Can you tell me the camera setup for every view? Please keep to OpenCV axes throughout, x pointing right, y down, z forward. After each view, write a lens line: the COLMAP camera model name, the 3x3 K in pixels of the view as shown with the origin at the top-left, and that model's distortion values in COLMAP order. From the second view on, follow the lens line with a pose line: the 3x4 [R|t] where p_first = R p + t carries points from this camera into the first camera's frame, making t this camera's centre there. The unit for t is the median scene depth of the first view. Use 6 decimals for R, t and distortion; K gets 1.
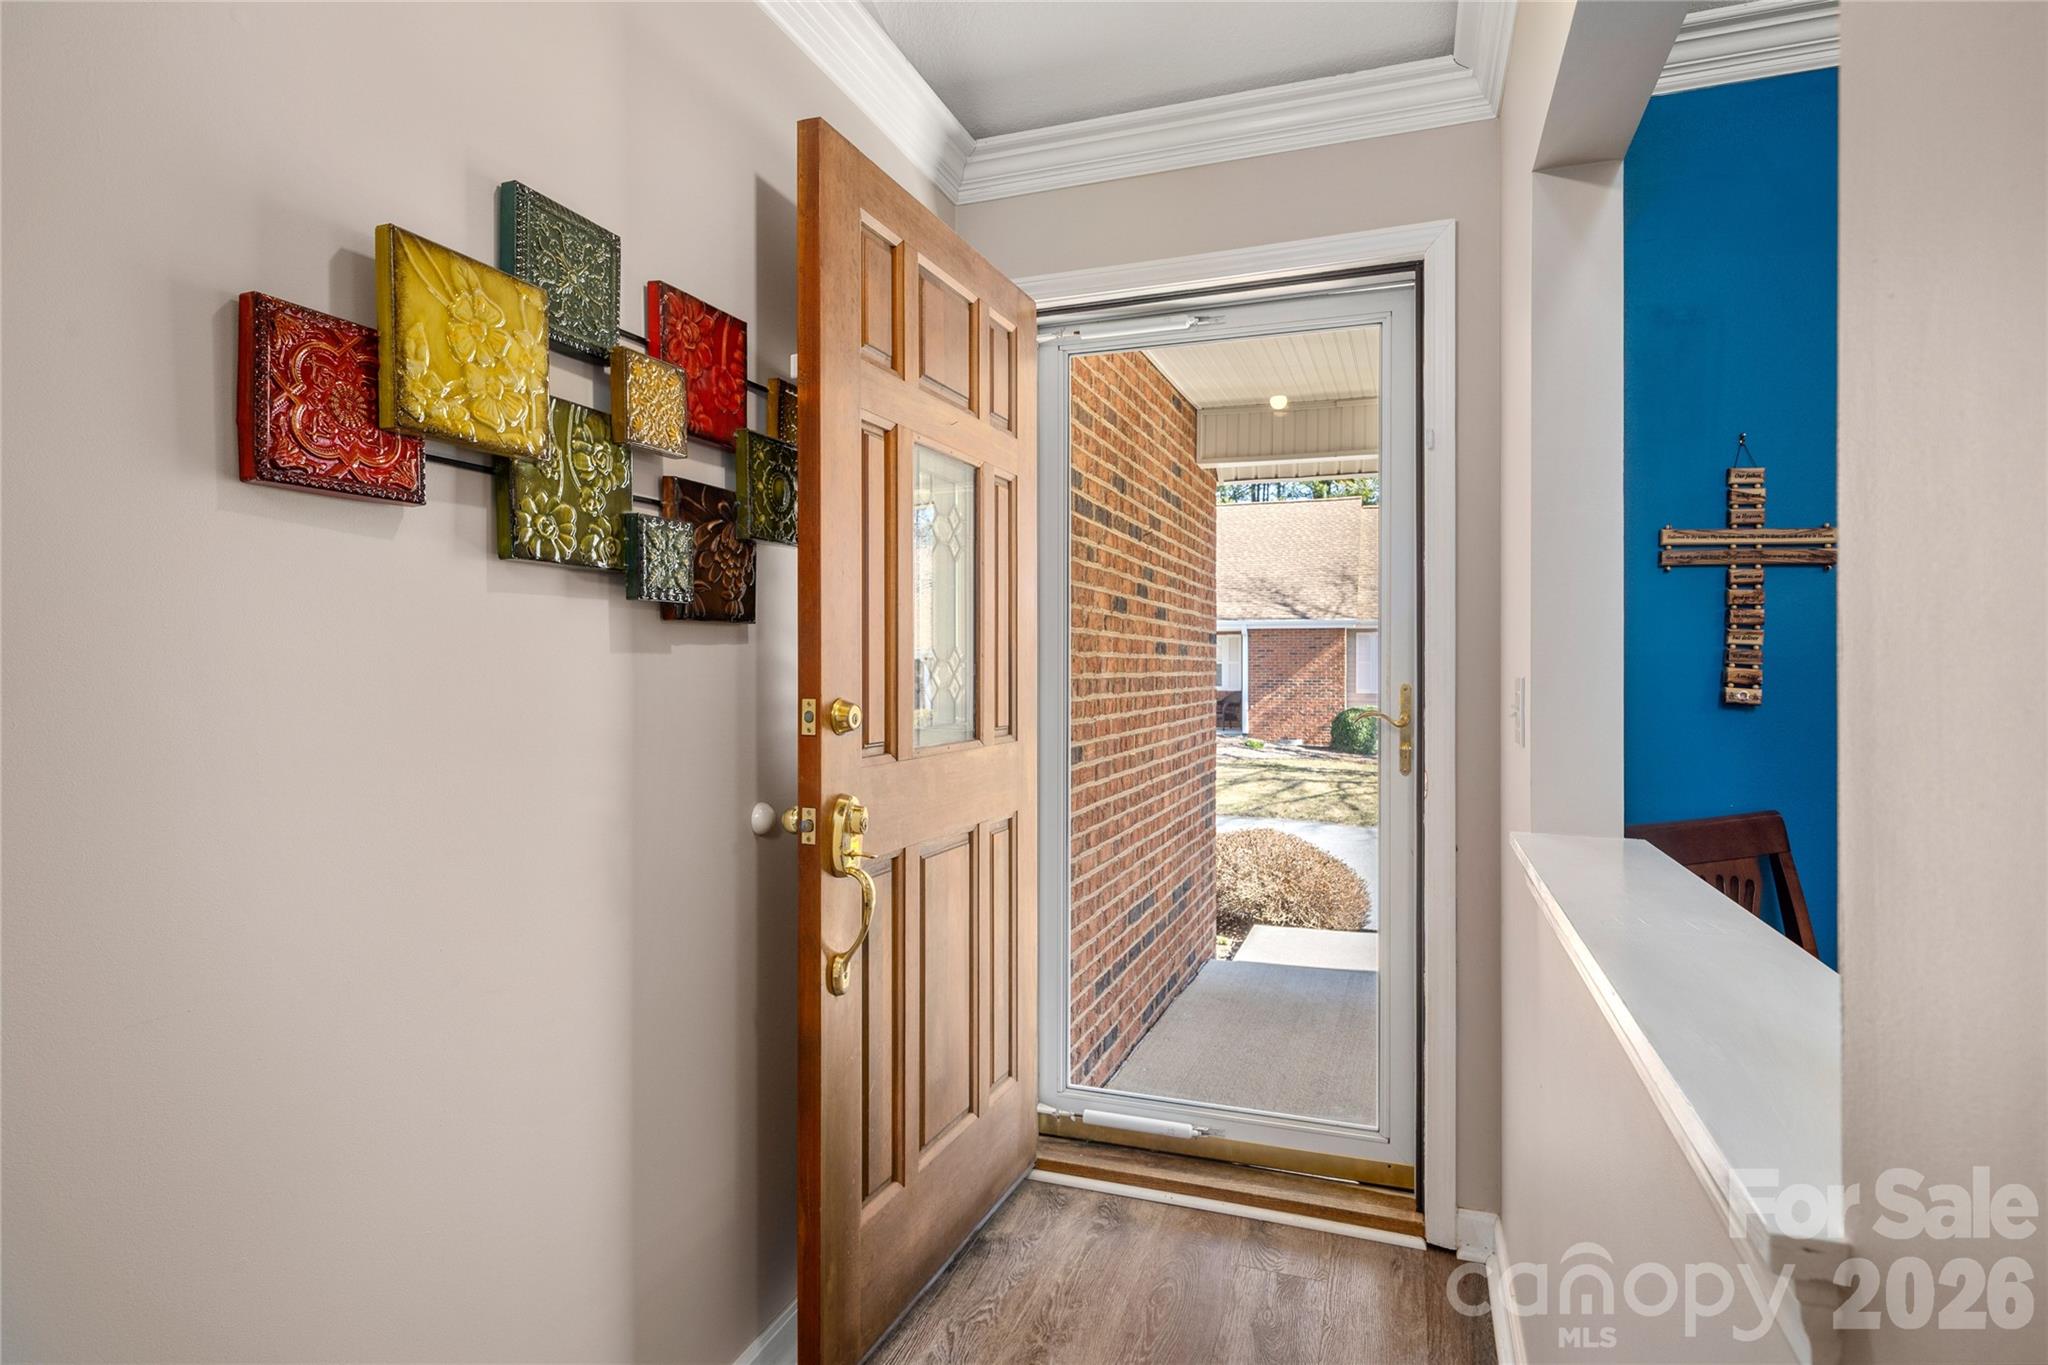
lens RADIAL K [[1046.4, 0, 1020.7], [0, 1046.4, 665.9], [0, 0, 1]] dist [0.001267, 0.000083]
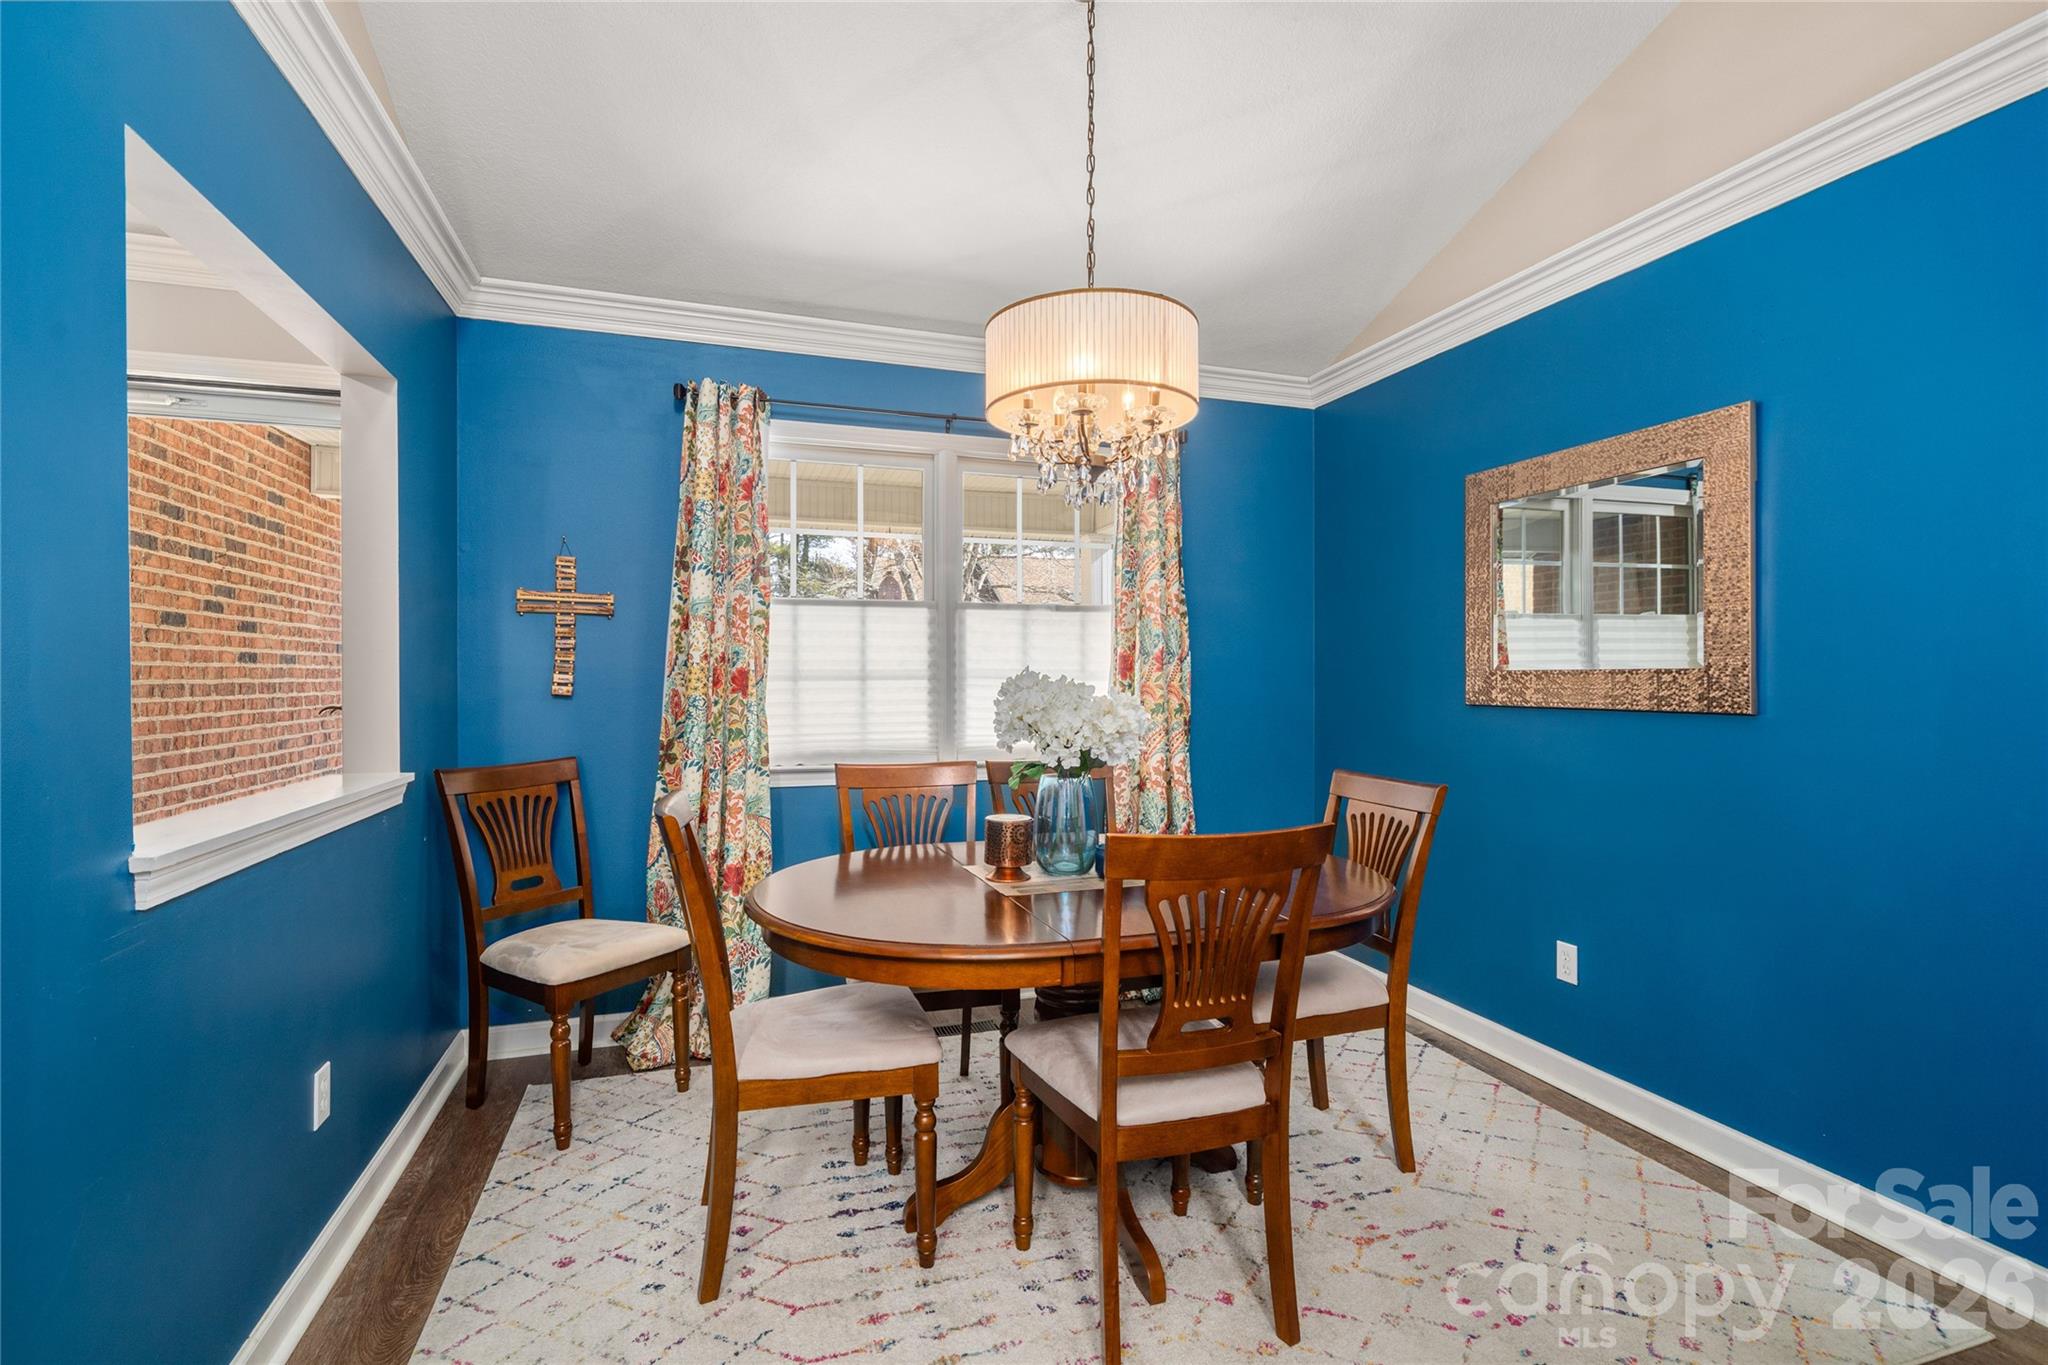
lens RADIAL K [[953.6, 0, 1023.9], [0, 953.6, 675.0], [0, 0, 1]] dist [0.001780, 0.000378]
pose [[0.782676, -0.002627, 0.622424, 0.179609], [0.001024, 0.999995, 0.002933, -0.000330], [-0.622429, -0.001658, 0.782675, -0.390424]]
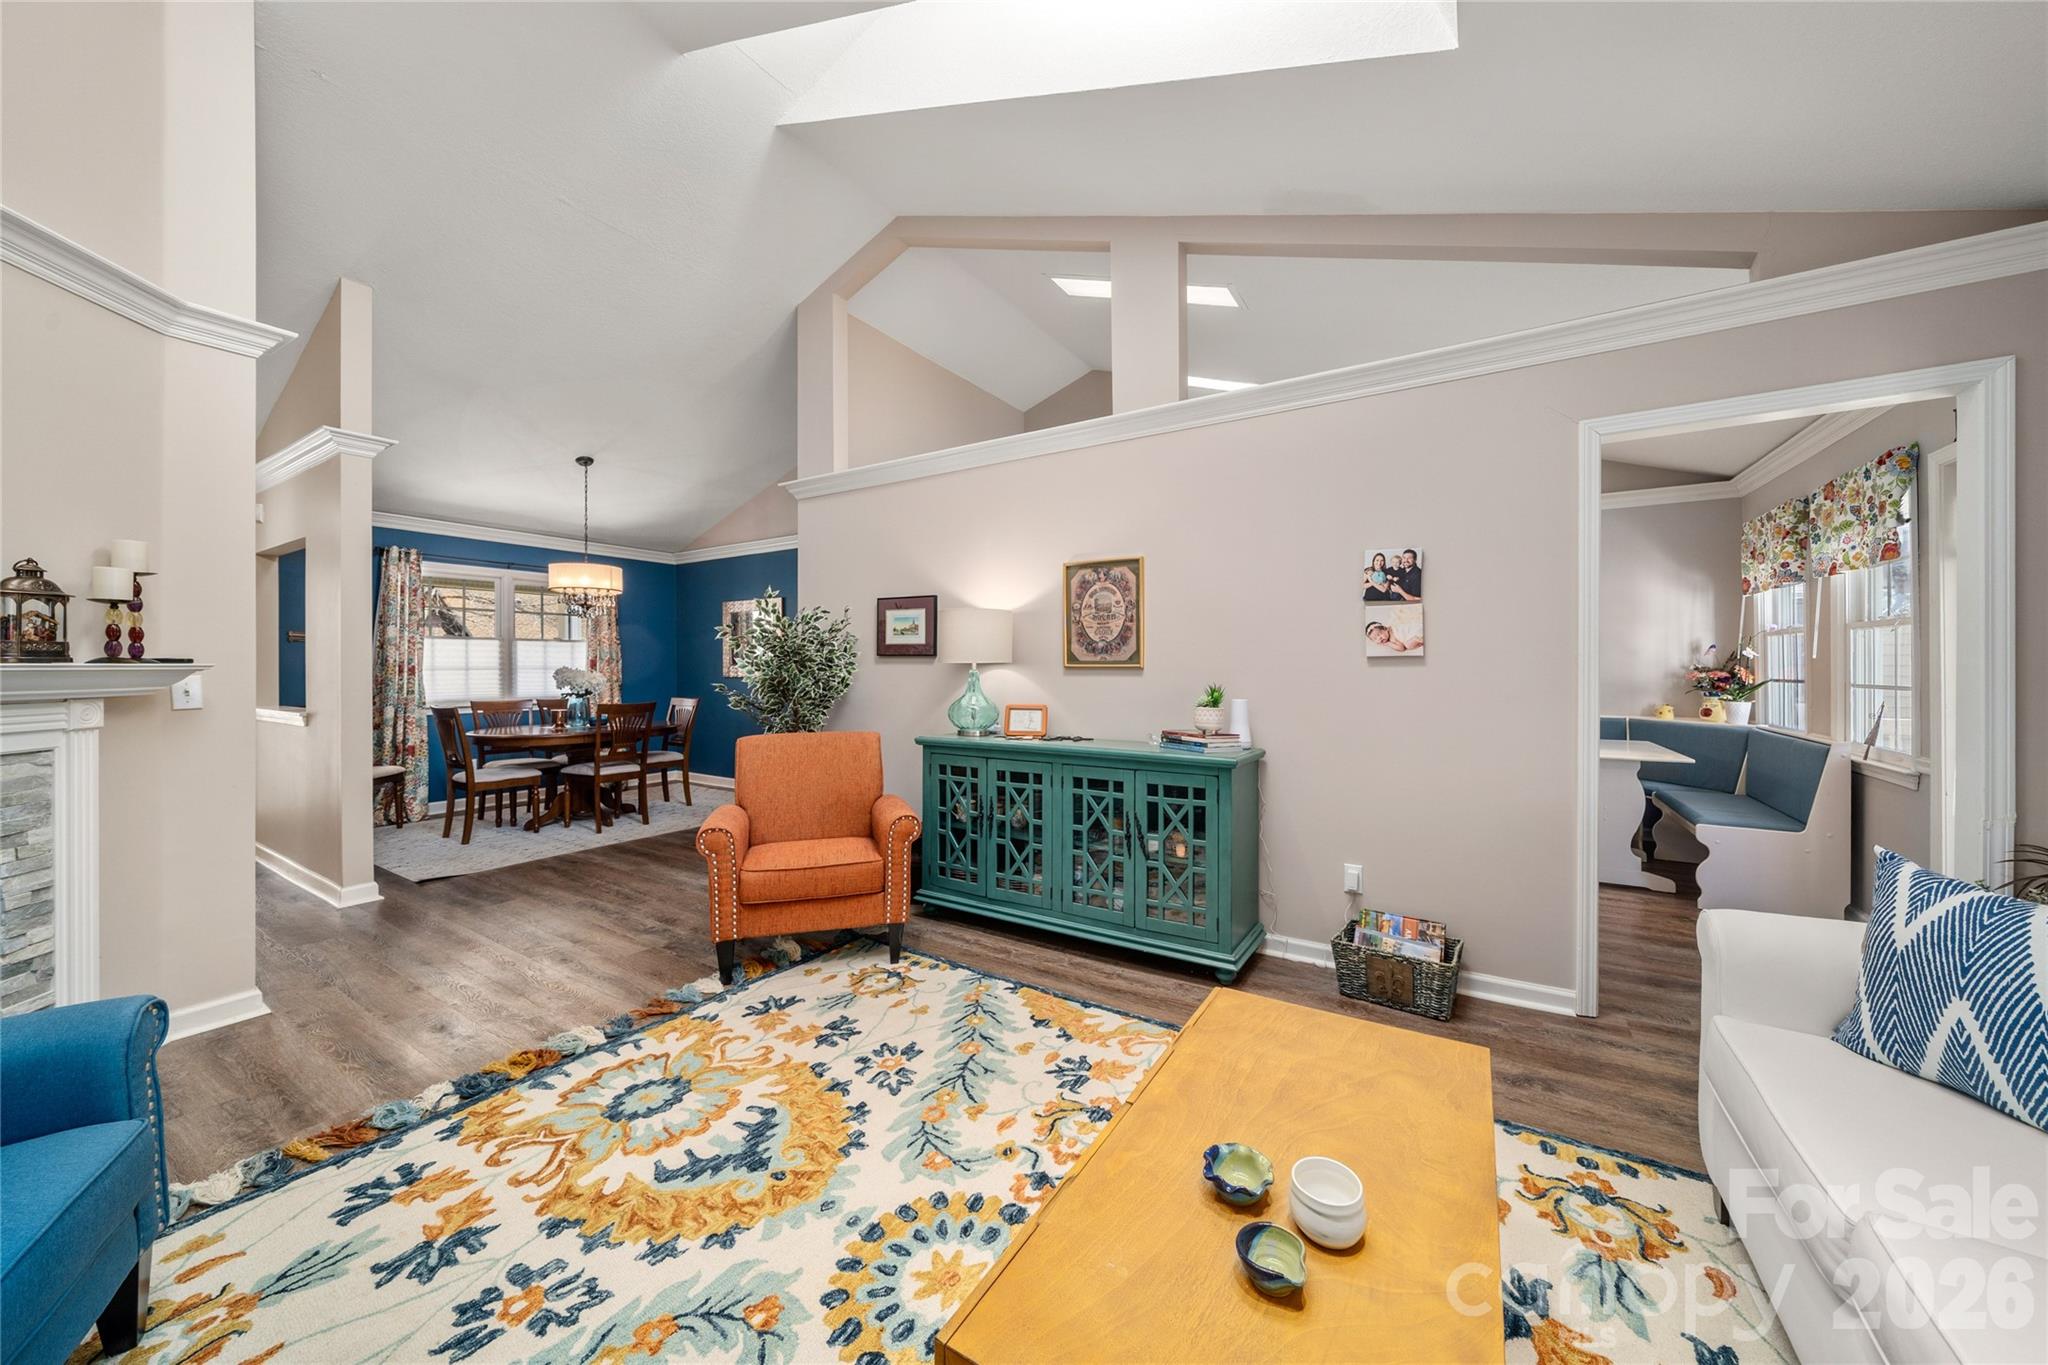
lens RADIAL K [[707.4, 0, 1028.1], [0, 707.4, 669.7], [0, 0, 1]] dist [-0.006837, 0.000068]
pose [[0.212135, -0.007041, 0.977215, -0.765879], [0.000649, 0.999975, 0.007064, -0.004691], [-0.977240, -0.000864, 0.212134, -1.262490]]
